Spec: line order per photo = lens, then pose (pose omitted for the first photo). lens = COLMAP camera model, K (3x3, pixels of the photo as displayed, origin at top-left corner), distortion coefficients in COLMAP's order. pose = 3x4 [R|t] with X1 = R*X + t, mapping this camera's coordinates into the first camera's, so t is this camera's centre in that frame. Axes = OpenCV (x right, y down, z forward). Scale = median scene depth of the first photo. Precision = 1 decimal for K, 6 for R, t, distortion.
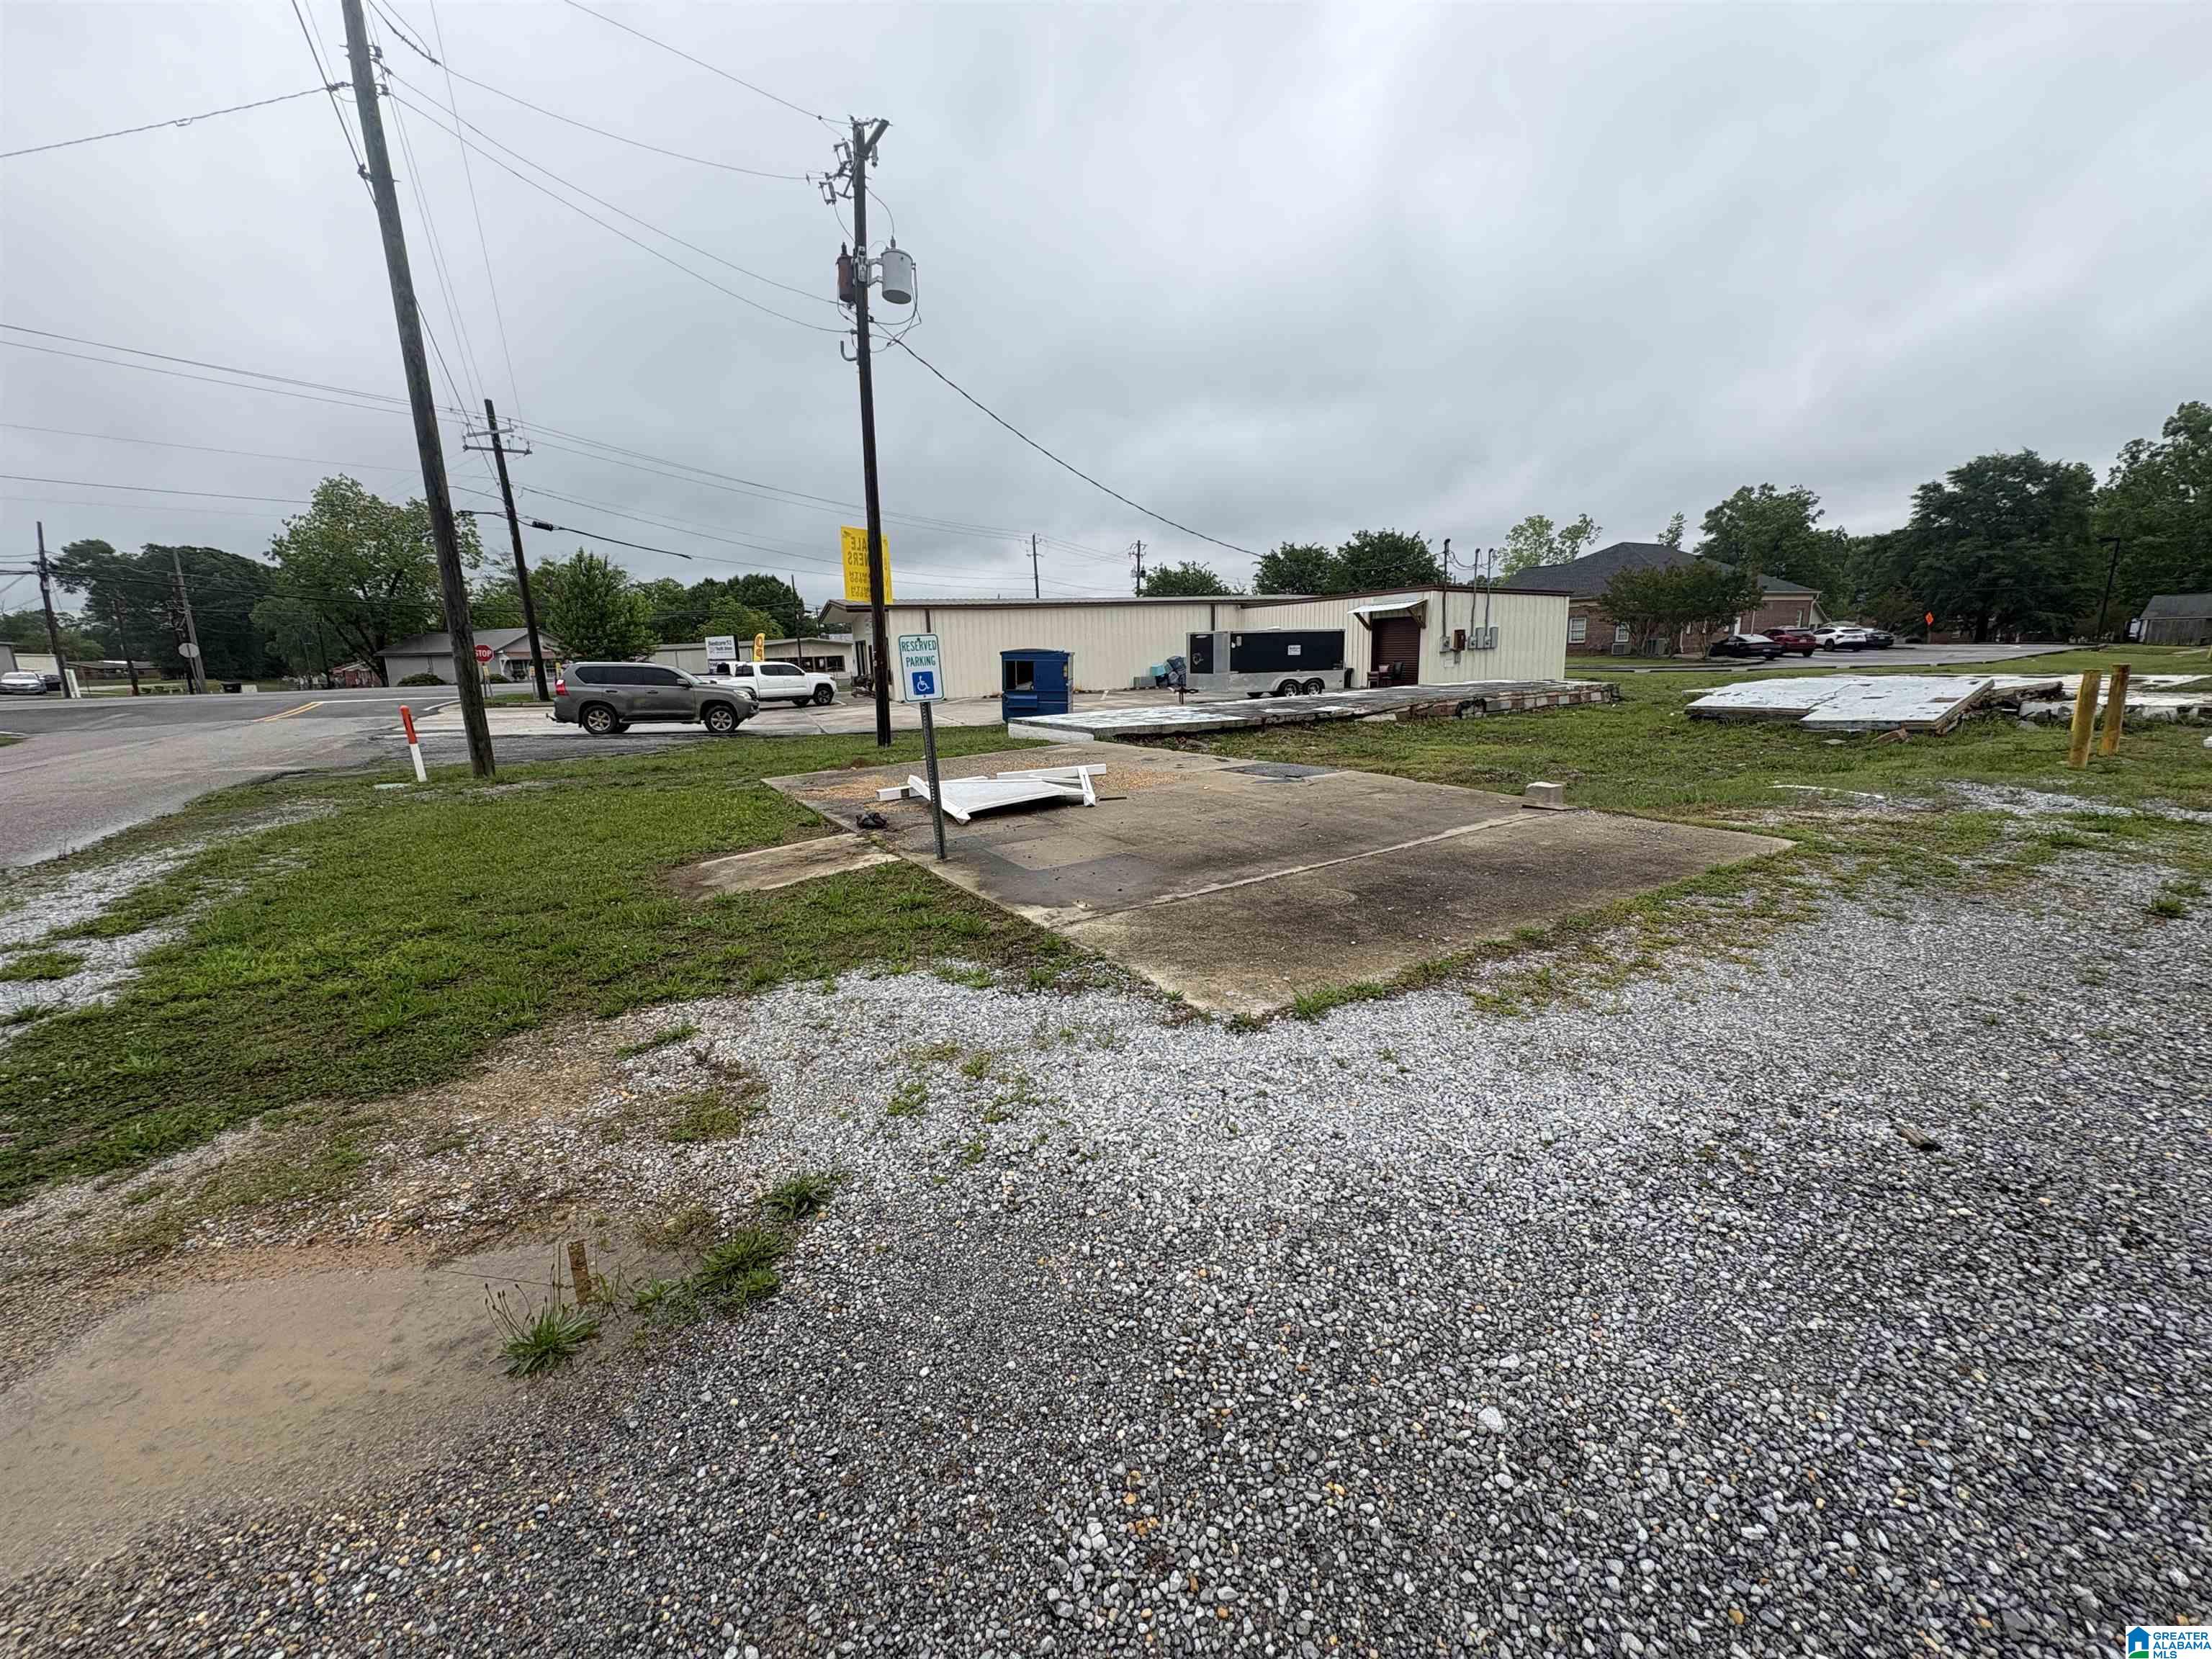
lens RADIAL K [[876.3, 0, 1100.1], [0, 876.3, 836.8], [0, 0, 1]] dist [0.001546, 0.000278]
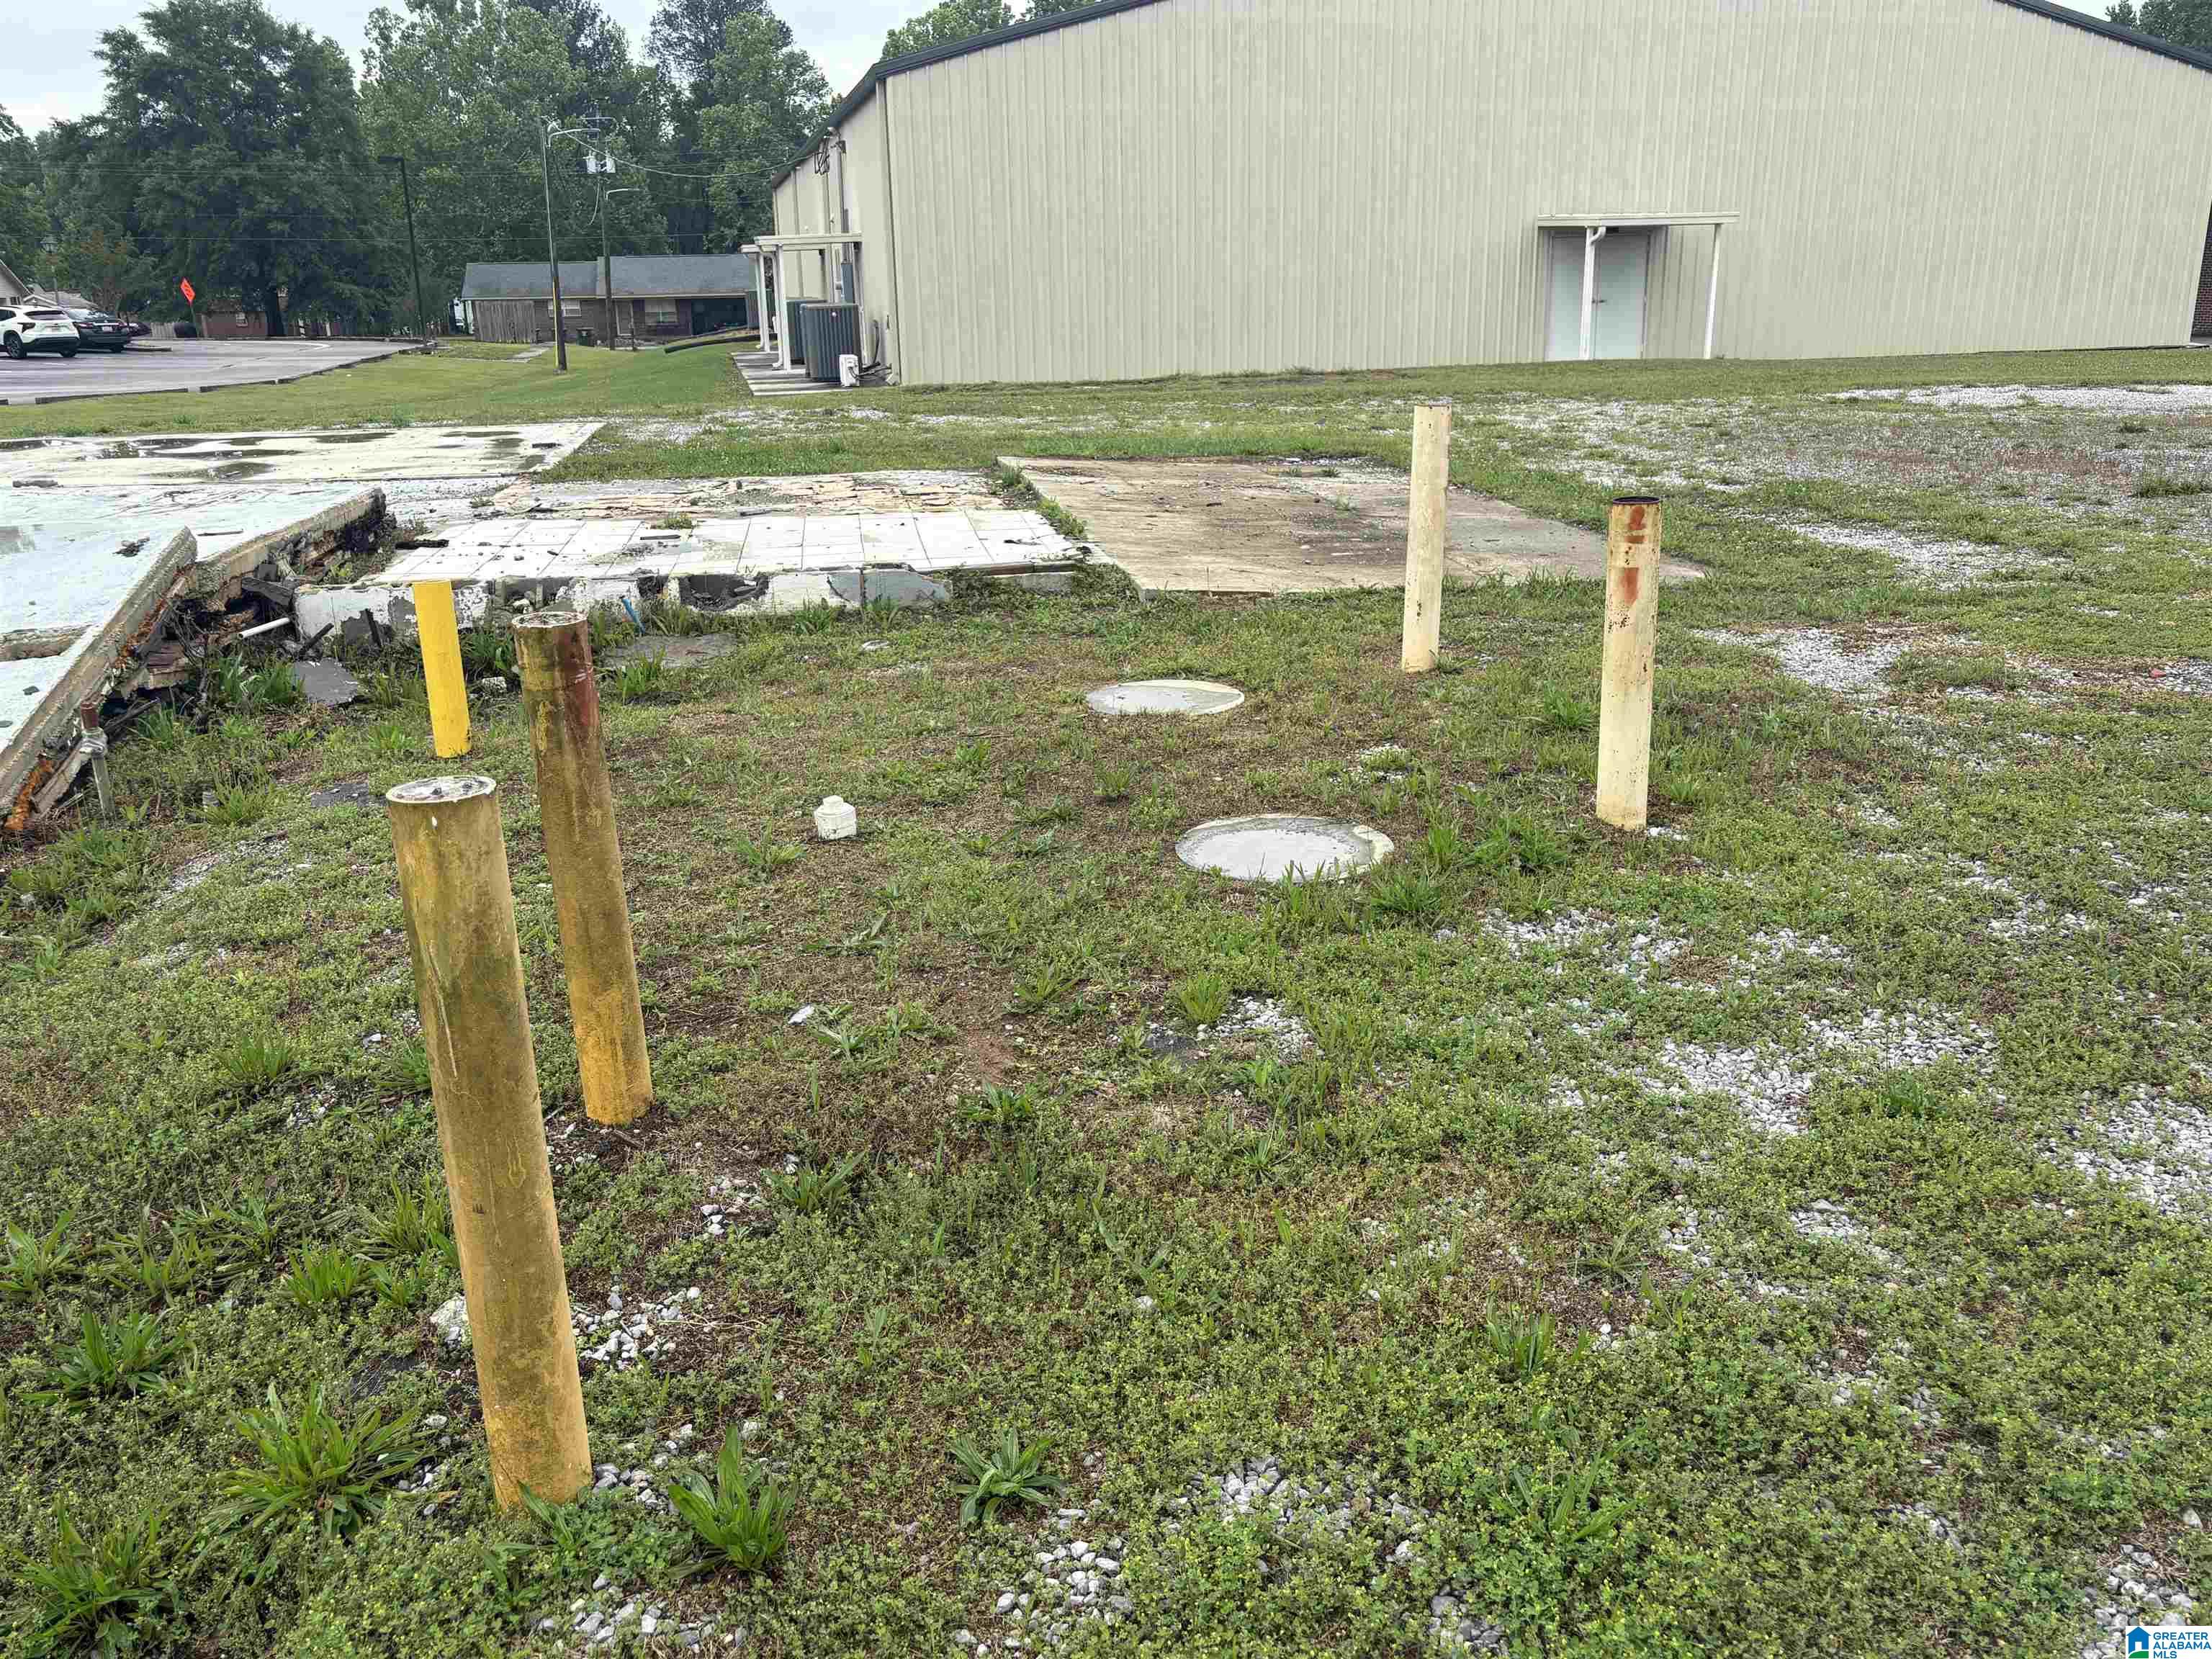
lens RADIAL K [[1779.8, 0, 1106.0], [0, 1779.8, 829.5], [0, 0, 1]] dist [-0.000319, 0.007047]
pose [[0.371777, -0.250527, 0.893878, 0.114176], [0.200949, 0.961785, 0.185982, -0.025522], [-0.906312, 0.110480, 0.407913, 0.098852]]
